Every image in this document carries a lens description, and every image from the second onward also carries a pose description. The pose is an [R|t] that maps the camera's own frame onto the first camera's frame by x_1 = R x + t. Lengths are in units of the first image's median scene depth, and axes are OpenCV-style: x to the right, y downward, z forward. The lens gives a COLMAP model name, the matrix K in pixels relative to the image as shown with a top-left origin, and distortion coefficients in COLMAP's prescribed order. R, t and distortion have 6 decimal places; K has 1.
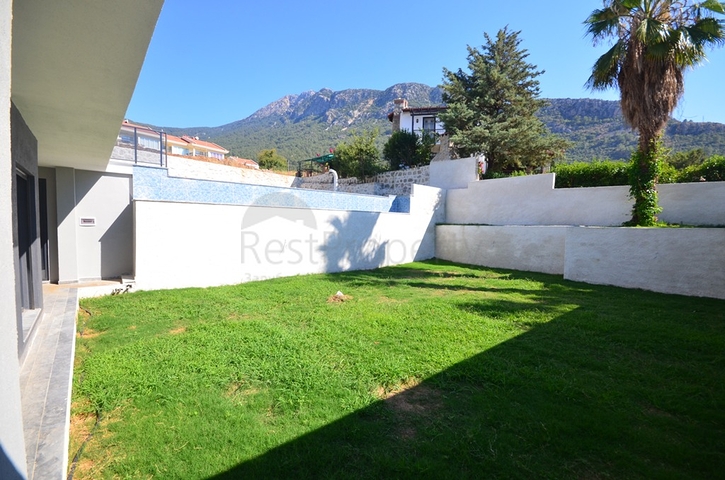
lens RADIAL K [[315.3, 0, 362.5], [0, 315.3, 240.0], [0, 0, 1]] dist [0.018456, -0.016472]
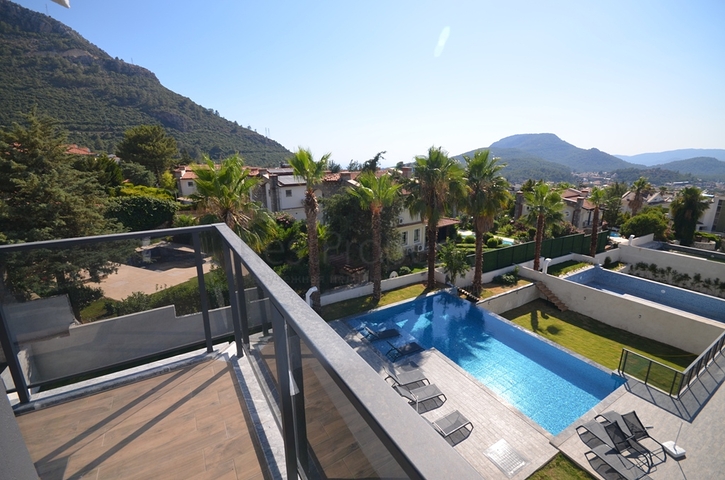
lens RADIAL K [[315.3, 0, 362.5], [0, 315.3, 240.0], [0, 0, 1]] dist [0.018456, -0.016472]
pose [[0.173134, -0.268494, 0.947595, -0.224233], [0.068429, 0.963079, 0.260378, -0.487011], [-0.982518, 0.019763, 0.185114, 0.063387]]
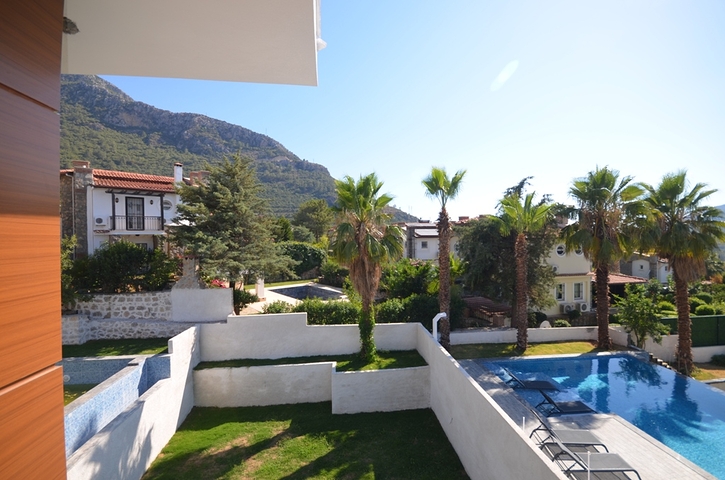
lens RADIAL K [[315.6, 0, 364.7], [0, 315.6, 239.9], [0, 0, 1]] dist [0.001310, -0.000376]
pose [[0.560261, -0.039295, 0.827384, -0.195551], [0.066500, 0.997784, 0.002358, -0.341663], [-0.825643, 0.053700, 0.561632, 0.072925]]
